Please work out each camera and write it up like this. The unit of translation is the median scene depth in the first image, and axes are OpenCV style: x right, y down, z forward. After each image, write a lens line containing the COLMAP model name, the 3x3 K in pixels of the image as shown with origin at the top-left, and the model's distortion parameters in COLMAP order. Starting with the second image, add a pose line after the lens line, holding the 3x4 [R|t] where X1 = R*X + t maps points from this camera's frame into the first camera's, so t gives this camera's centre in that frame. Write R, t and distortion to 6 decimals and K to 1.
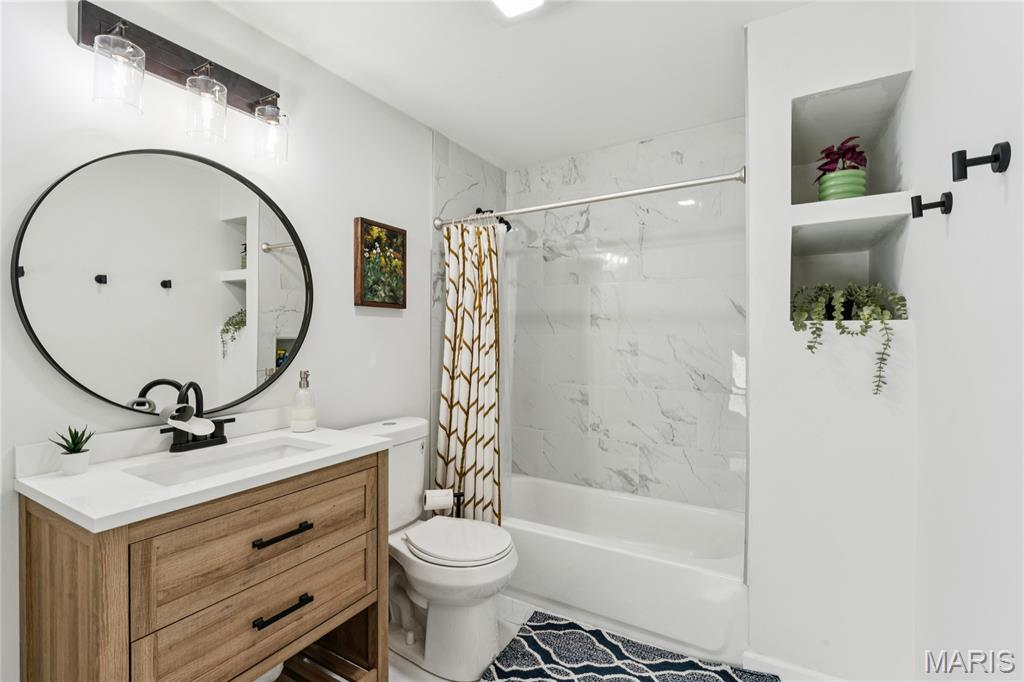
lens RADIAL K [[458.0, 0, 507.8], [0, 458.0, 340.9], [0, 0, 1]] dist [-0.001965, -0.000276]
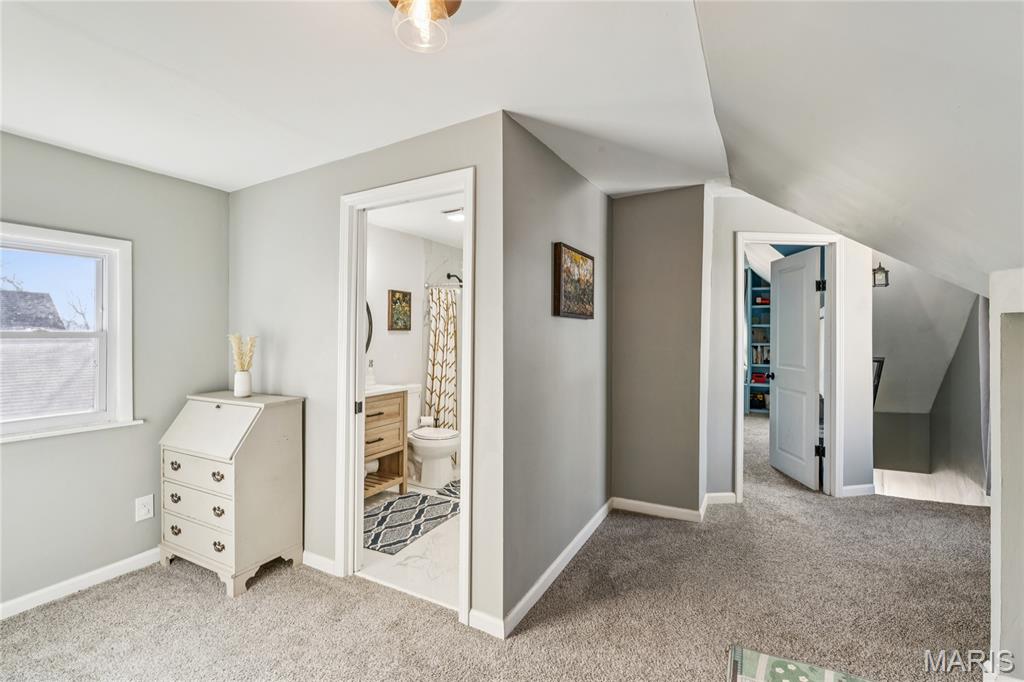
lens RADIAL K [[458.0, 0, 508.7], [0, 458.0, 336.7], [0, 0, 1]] dist [-0.001965, -0.000276]
pose [[0.999264, 0.003148, 0.038229, 0.135311], [-0.003003, 0.999988, -0.003856, -0.036371], [-0.038241, 0.003738, 0.999262, -1.051295]]
